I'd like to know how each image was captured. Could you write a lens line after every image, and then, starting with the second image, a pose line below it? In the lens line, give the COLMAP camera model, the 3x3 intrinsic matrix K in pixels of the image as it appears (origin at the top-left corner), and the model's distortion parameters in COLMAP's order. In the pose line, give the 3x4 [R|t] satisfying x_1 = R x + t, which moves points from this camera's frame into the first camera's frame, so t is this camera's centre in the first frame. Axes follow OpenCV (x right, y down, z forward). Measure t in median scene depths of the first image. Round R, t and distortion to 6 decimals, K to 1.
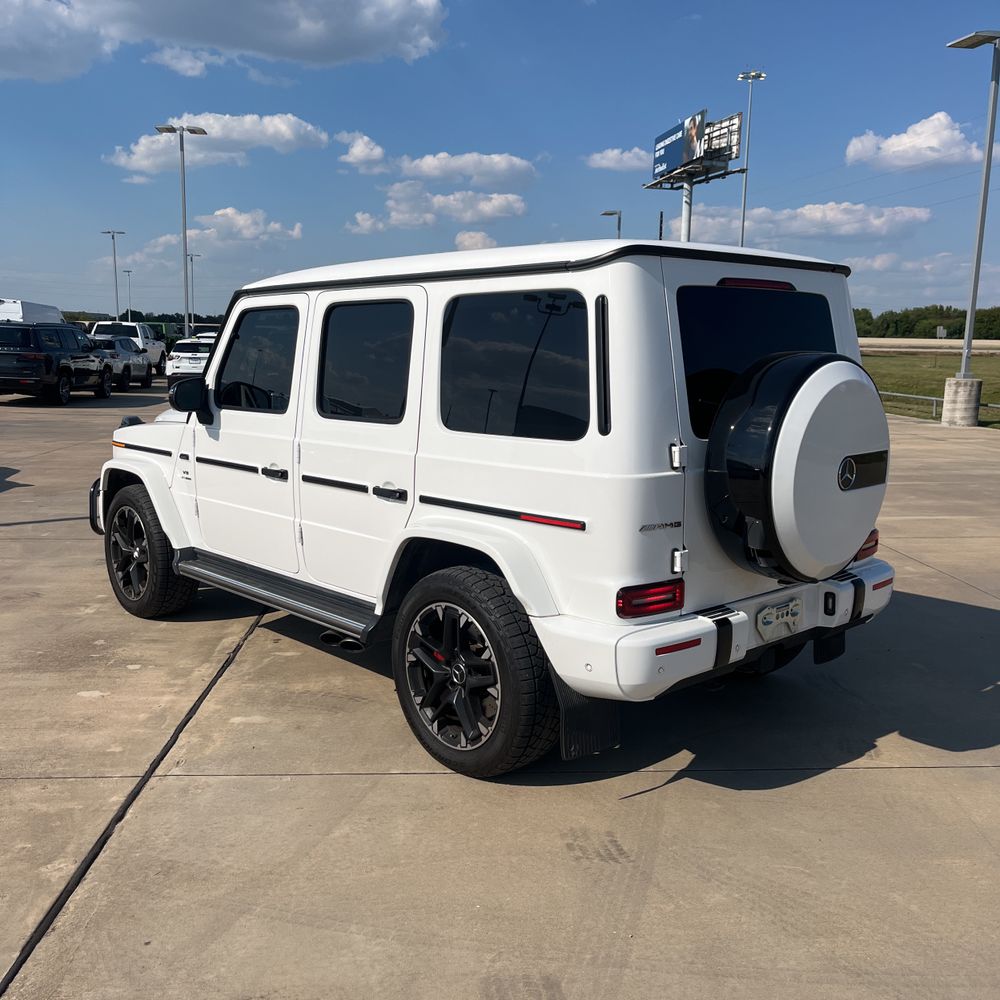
lens RADIAL K [[1017.0, 0, 500.0], [0, 1017.0, 500.0], [0, 0, 1]] dist [0.072177, -0.095501]
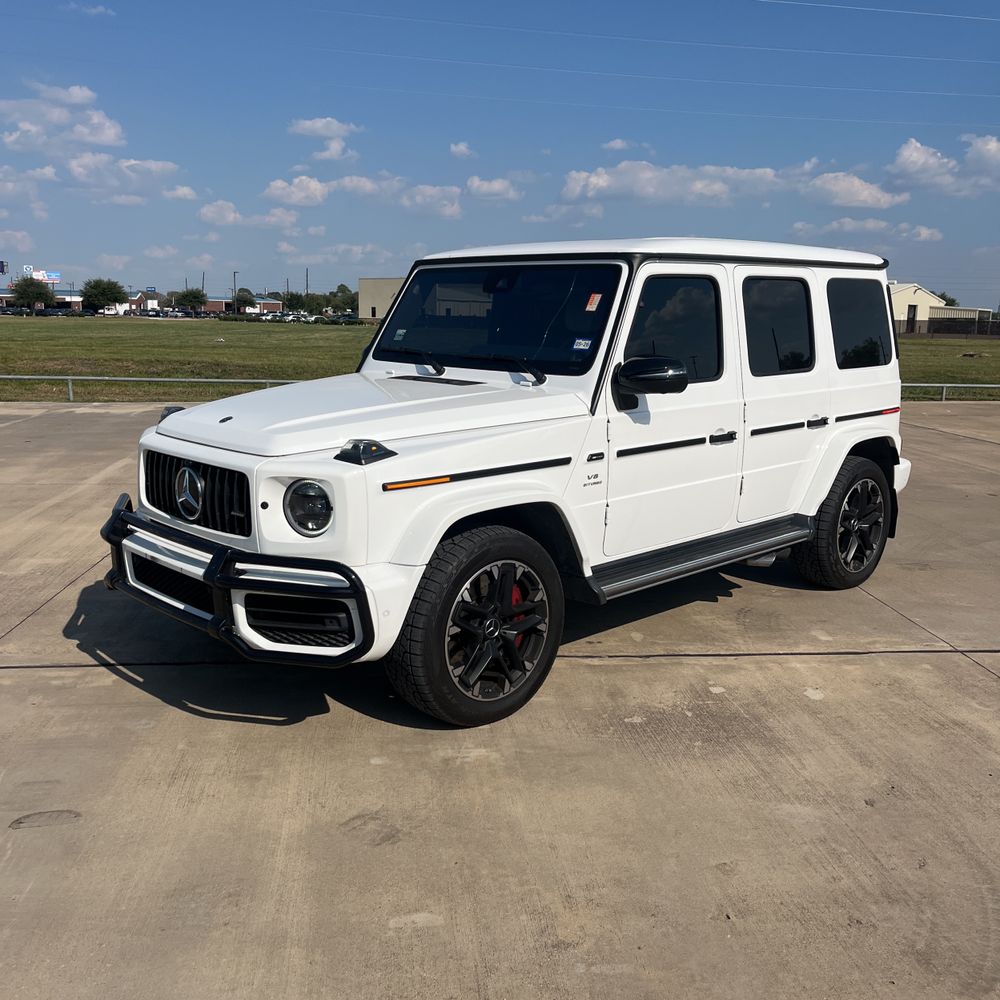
lens RADIAL K [[999.4, 0, 497.4], [0, 999.4, 477.5], [0, 0, 1]] dist [0.076685, -0.148716]
pose [[-0.019713, -0.176659, 0.984075, -1.321740], [0.143190, 0.973621, 0.177650, -0.216255], [-0.989499, 0.144411, 0.006103, 1.315935]]
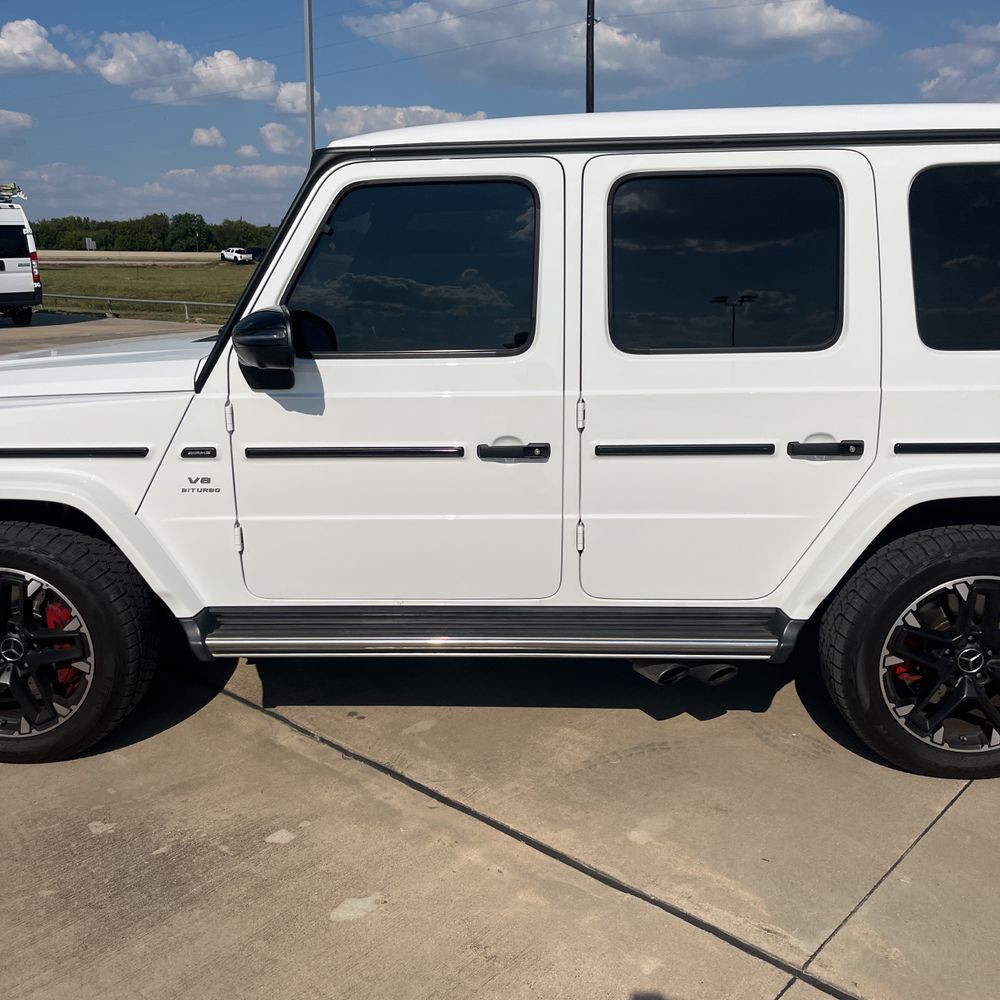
lens RADIAL K [[1007.9, 0, 491.2], [0, 1007.9, 500.0], [0, 0, 1]] dist [0.075559, -0.106565]
pose [[0.707690, -0.179455, 0.683353, -0.707399], [0.121728, 0.983711, 0.132269, -0.086550], [-0.695958, -0.010422, 0.718007, 0.602318]]
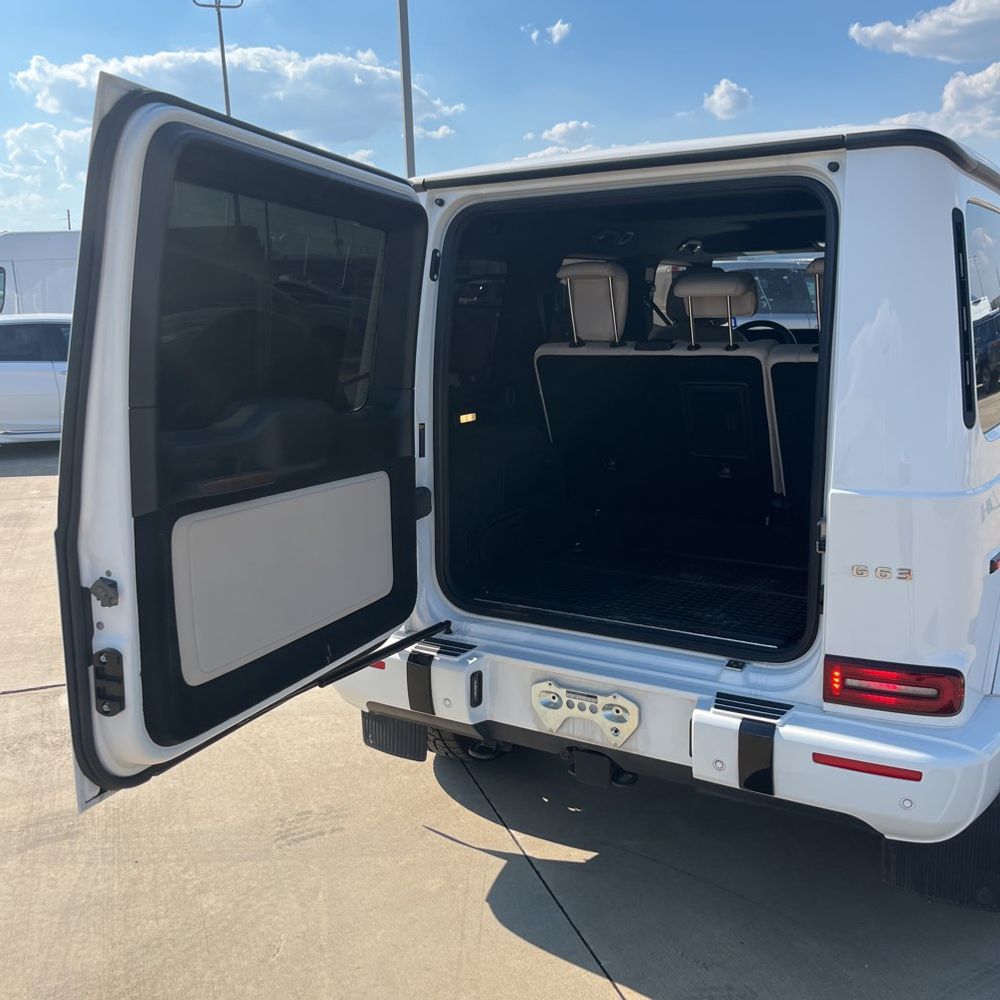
lens RADIAL K [[1017.0, 0, 500.0], [0, 1017.0, 500.0], [0, 0, 1]] dist [0.072177, -0.095501]
pose [[0.265117, 0.170959, -0.948939, 0.755488], [-0.118746, 0.982453, 0.143822, -0.094073], [0.956877, 0.074553, 0.280765, 0.656815]]
